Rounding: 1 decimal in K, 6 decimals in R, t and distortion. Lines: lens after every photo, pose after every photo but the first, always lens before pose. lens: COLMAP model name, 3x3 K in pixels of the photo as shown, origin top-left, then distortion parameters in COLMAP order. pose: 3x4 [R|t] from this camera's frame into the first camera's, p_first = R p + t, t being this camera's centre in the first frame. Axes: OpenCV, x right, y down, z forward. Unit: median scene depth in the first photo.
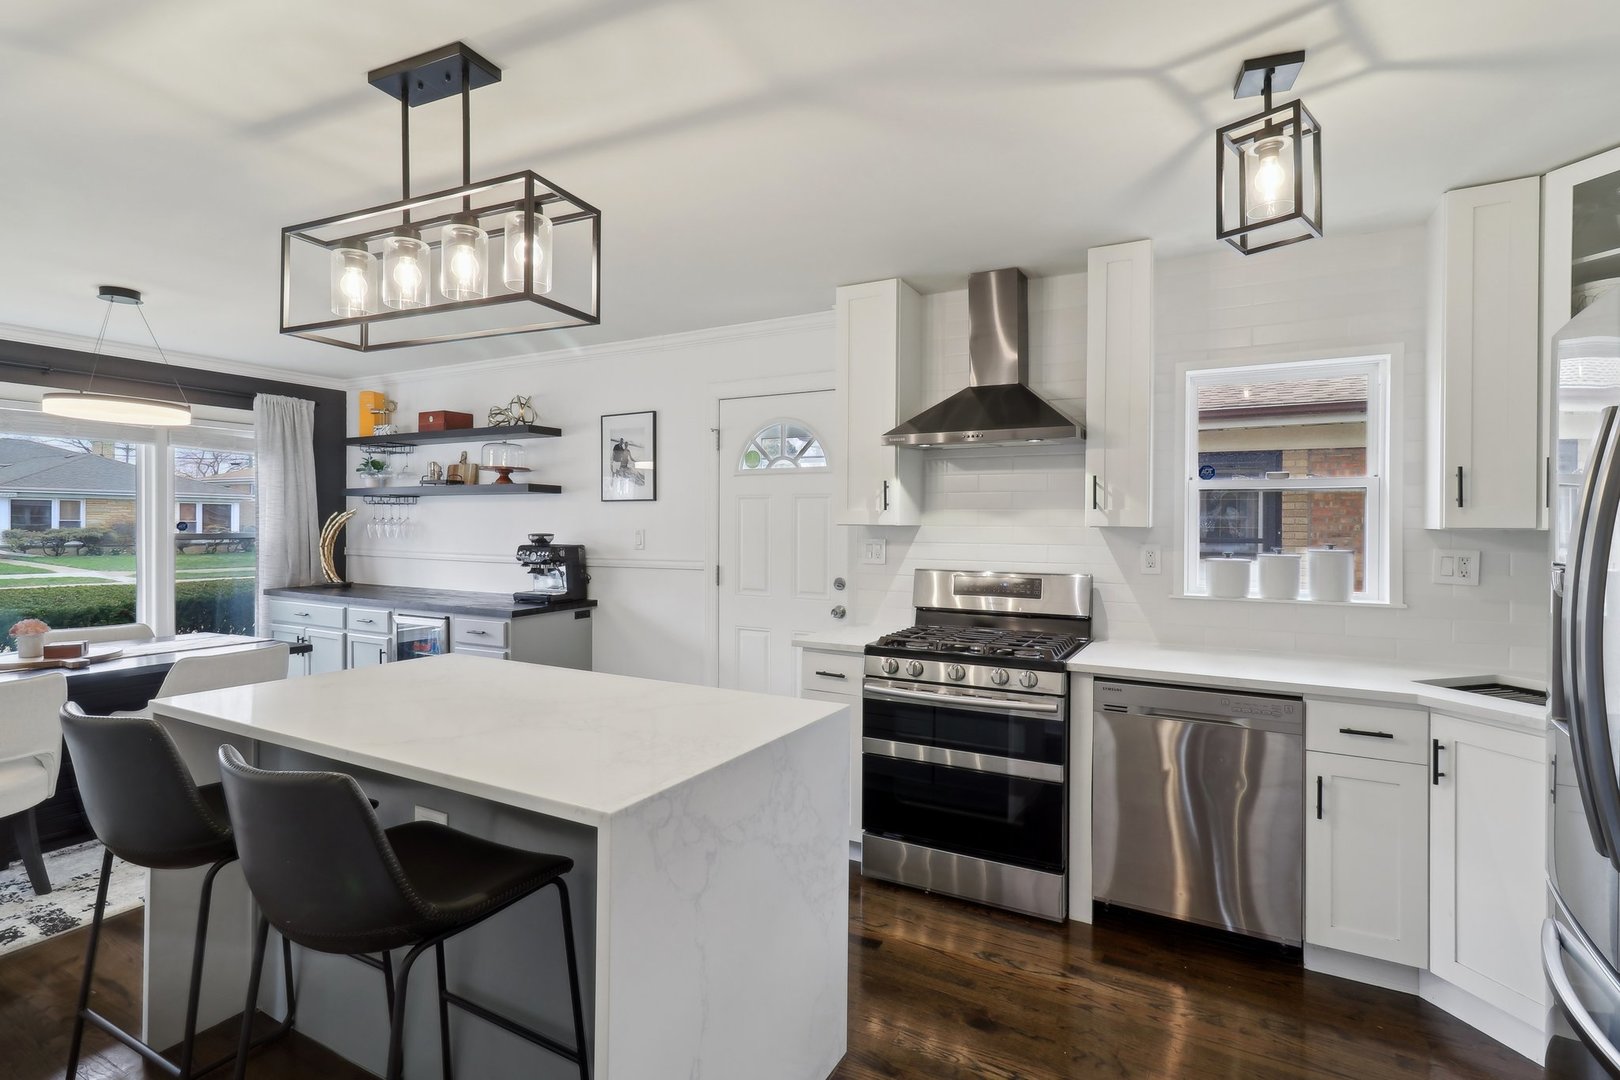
lens RADIAL K [[771.5, 0, 813.4], [0, 771.5, 534.5], [0, 0, 1]] dist [0.002190, 0.000343]
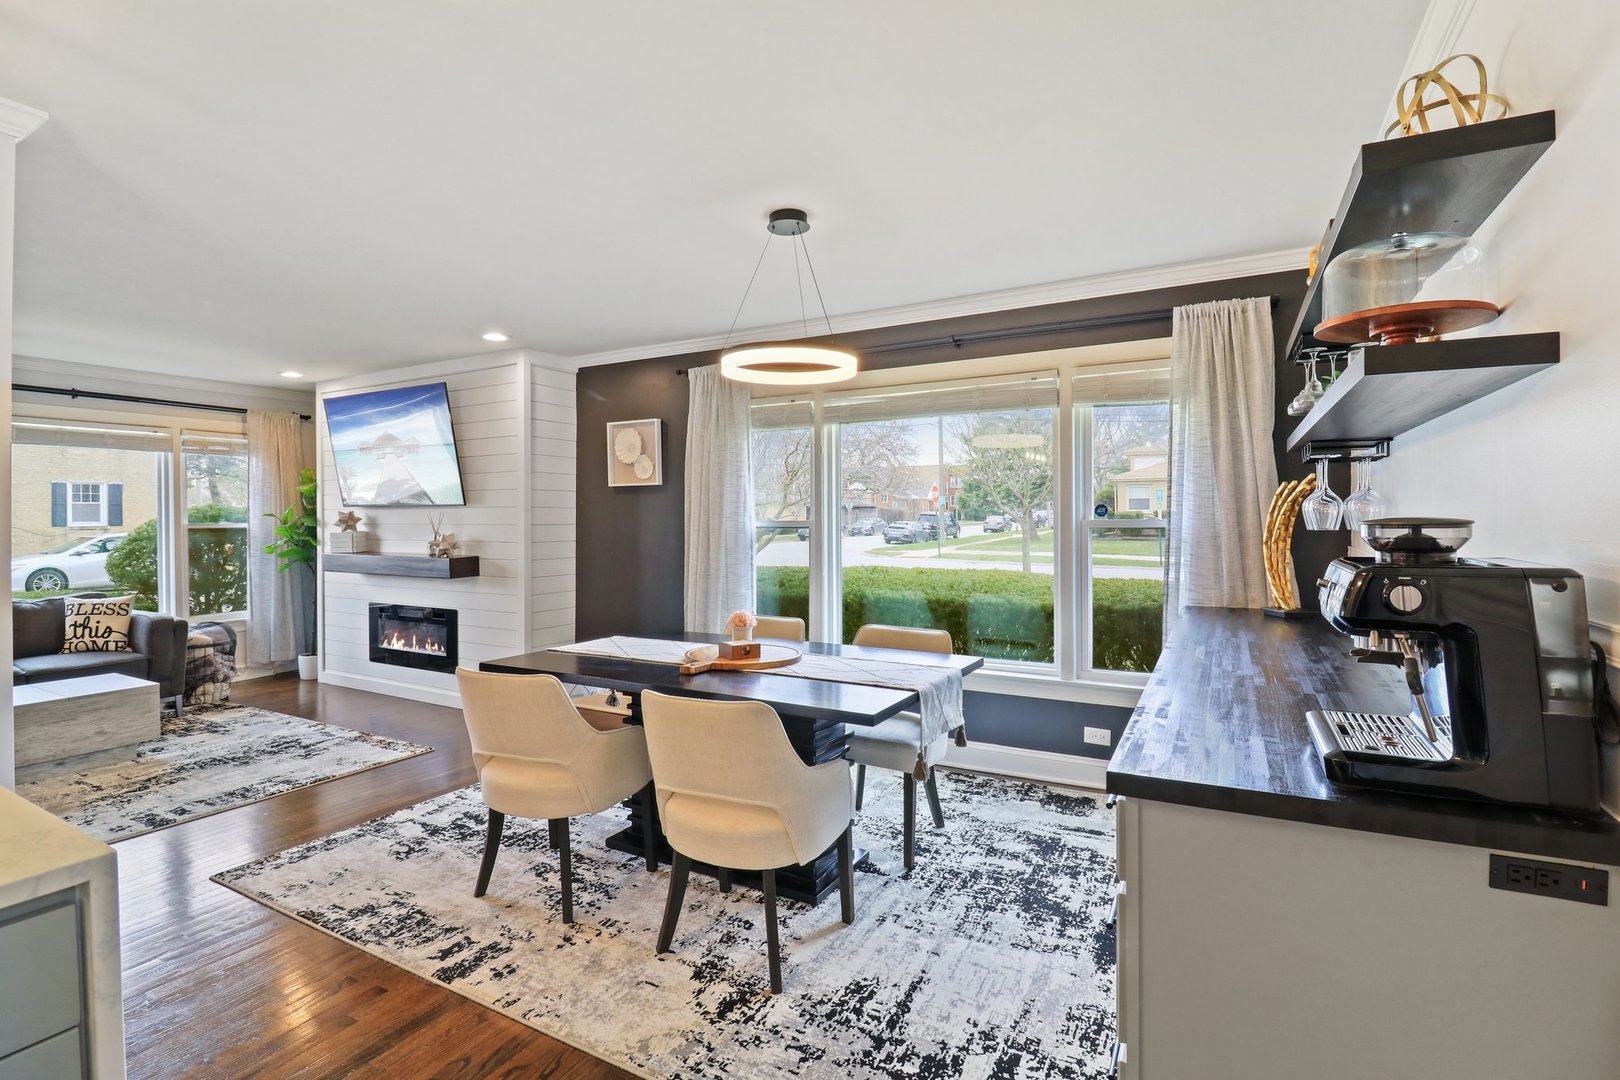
lens RADIAL K [[750.9, 0, 798.5], [0, 750.9, 531.1], [0, 0, 1]] dist [-0.021607, -0.000477]
pose [[-0.020476, 0.007350, -0.999763, -0.088356], [-0.001614, 0.999971, 0.007385, 0.003929], [0.999789, 0.001764, -0.020463, 0.787454]]
